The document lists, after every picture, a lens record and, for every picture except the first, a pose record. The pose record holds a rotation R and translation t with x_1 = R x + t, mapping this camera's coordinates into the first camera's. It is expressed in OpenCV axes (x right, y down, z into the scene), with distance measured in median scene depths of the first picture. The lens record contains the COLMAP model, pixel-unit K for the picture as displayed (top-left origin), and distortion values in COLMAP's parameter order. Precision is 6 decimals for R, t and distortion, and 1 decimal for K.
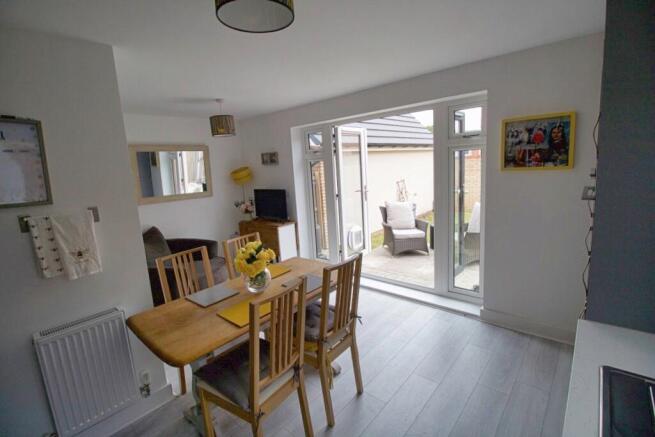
lens RADIAL K [[302.3, 0, 325.2], [0, 302.3, 215.9], [0, 0, 1]] dist [-0.005124, -0.009648]
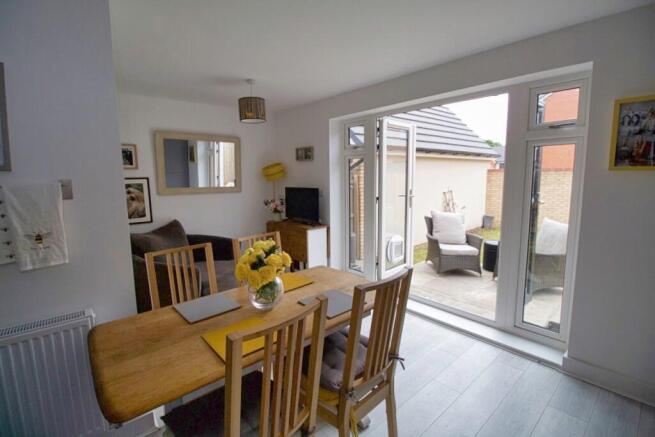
lens RADIAL K [[302.3, 0, 327.5], [0, 302.3, 216.4], [0, 0, 1]] dist [-0.005124, -0.009648]
pose [[0.991118, 0.066177, -0.115352, 0.000987], [-0.069601, 0.997238, -0.025911, 0.025965], [0.113319, 0.033709, 0.992987, 0.208123]]
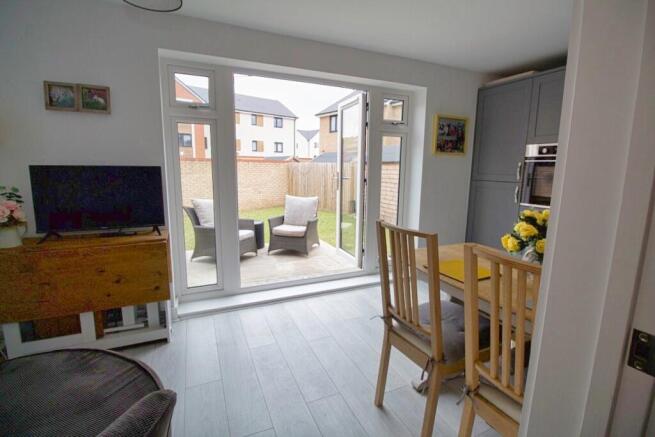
lens RADIAL K [[302.3, 0, 324.1], [0, 302.3, 217.1], [0, 0, 1]] dist [-0.005124, -0.009648]
pose [[0.410530, -0.075195, 0.908742, -0.797480], [0.119009, 0.992488, 0.028361, 0.026776], [-0.904048, 0.096505, 0.416395, 0.894631]]
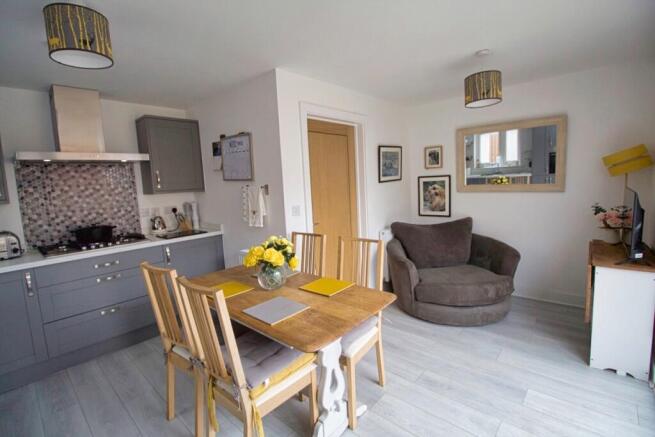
lens RADIAL K [[302.3, 0, 325.4], [0, 302.3, 214.1], [0, 0, 1]] dist [-0.005124, -0.009648]
pose [[-0.015837, 0.167656, -0.985718, 0.517761], [-0.117461, 0.978704, 0.168350, -0.121065], [0.992951, 0.118450, 0.004193, 0.892868]]
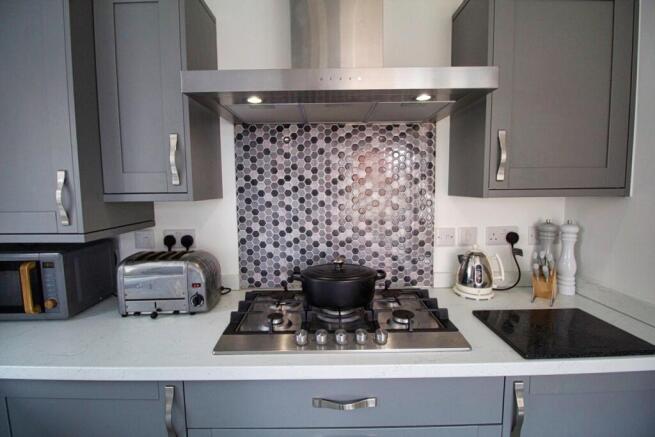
lens RADIAL K [[302.3, 0, 325.3], [0, 302.3, 216.1], [0, 0, 1]] dist [-0.005124, -0.009648]
pose [[-0.748365, 0.128869, -0.650647, -0.215753], [-0.057328, 0.964707, 0.257010, 0.012343], [0.660805, 0.229638, -0.714565, 0.375586]]
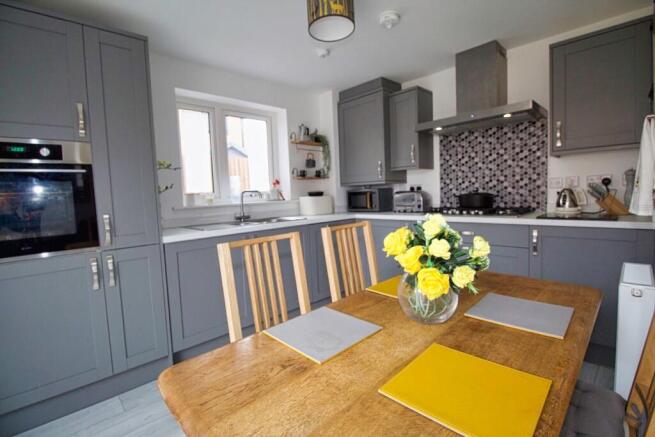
lens RADIAL K [[302.3, 0, 325.8], [0, 302.3, 213.5], [0, 0, 1]] dist [-0.005124, -0.009648]
pose [[-0.991042, 0.094045, 0.094826, -0.099164], [0.113624, 0.966868, 0.228594, -0.025516], [-0.070187, 0.237321, -0.968893, 1.122206]]
